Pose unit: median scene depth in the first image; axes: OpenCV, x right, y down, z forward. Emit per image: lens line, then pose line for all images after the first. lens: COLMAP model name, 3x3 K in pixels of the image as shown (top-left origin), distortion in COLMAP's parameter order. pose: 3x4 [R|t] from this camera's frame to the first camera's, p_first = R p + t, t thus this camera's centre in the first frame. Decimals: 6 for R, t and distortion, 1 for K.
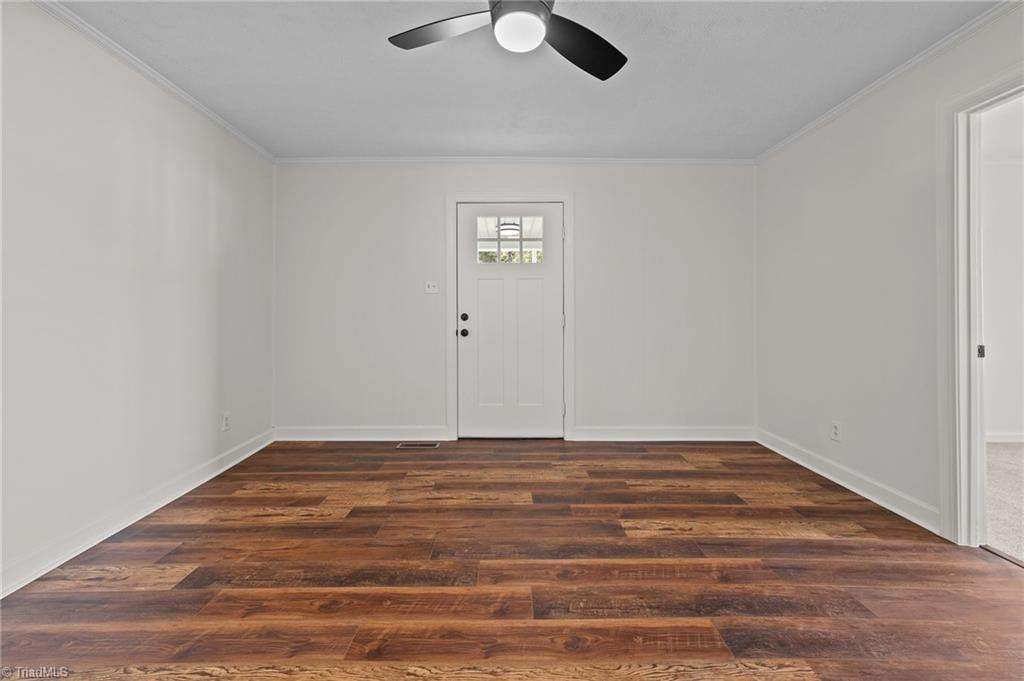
lens RADIAL K [[426.0, 0, 508.1], [0, 426.0, 318.6], [0, 0, 1]] dist [0.000767, -0.000040]
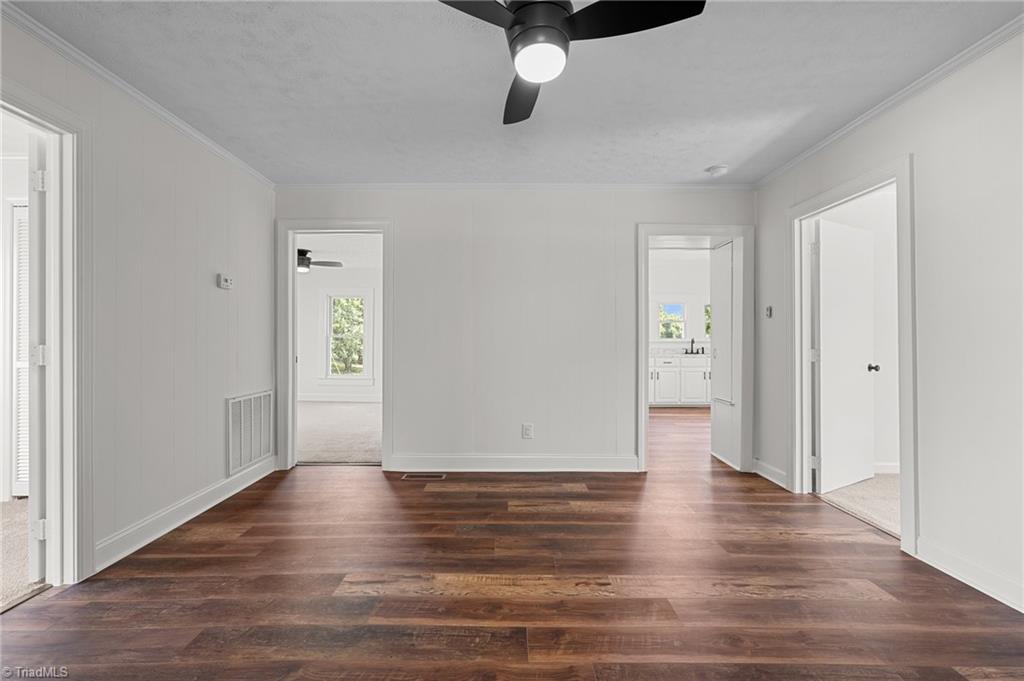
lens RADIAL K [[418.3, 0, 510.6], [0, 418.3, 335.6], [0, 0, 1]] dist [0.001366, -0.000076]
pose [[-0.999966, 0.001829, -0.008087, 0.072719], [0.001901, 0.999959, -0.008868, -0.017262], [0.008071, -0.008883, -0.999928, 1.401656]]
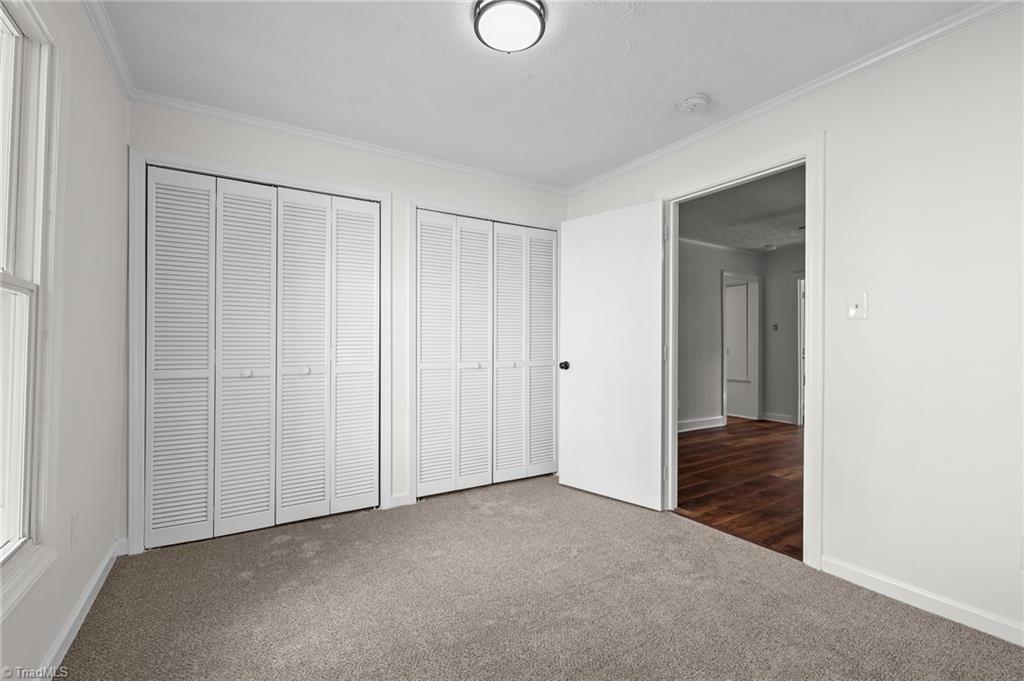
lens RADIAL K [[434.7, 0, 505.9], [0, 434.7, 341.4], [0, 0, 1]] dist [-0.001438, -0.000171]
pose [[-0.854677, -0.001968, -0.519157, 2.092402], [-0.000212, 0.999994, -0.003441, -0.015594], [0.519160, -0.002831, -0.854672, 1.388192]]
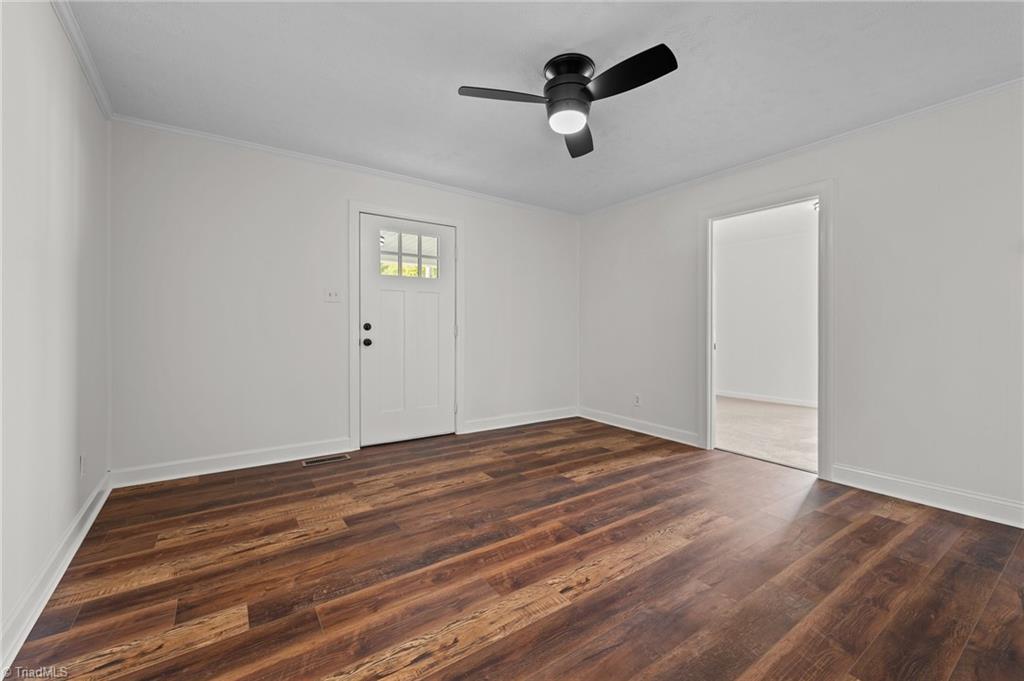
lens RADIAL K [[418.3, 0, 510.6], [0, 418.3, 335.6], [0, 0, 1]] dist [0.001366, -0.000076]
pose [[0.821962, -0.003948, 0.569529, -0.639696], [-0.003032, 0.999931, 0.011308, 0.007757], [-0.569535, -0.011021, 0.821894, -0.017189]]
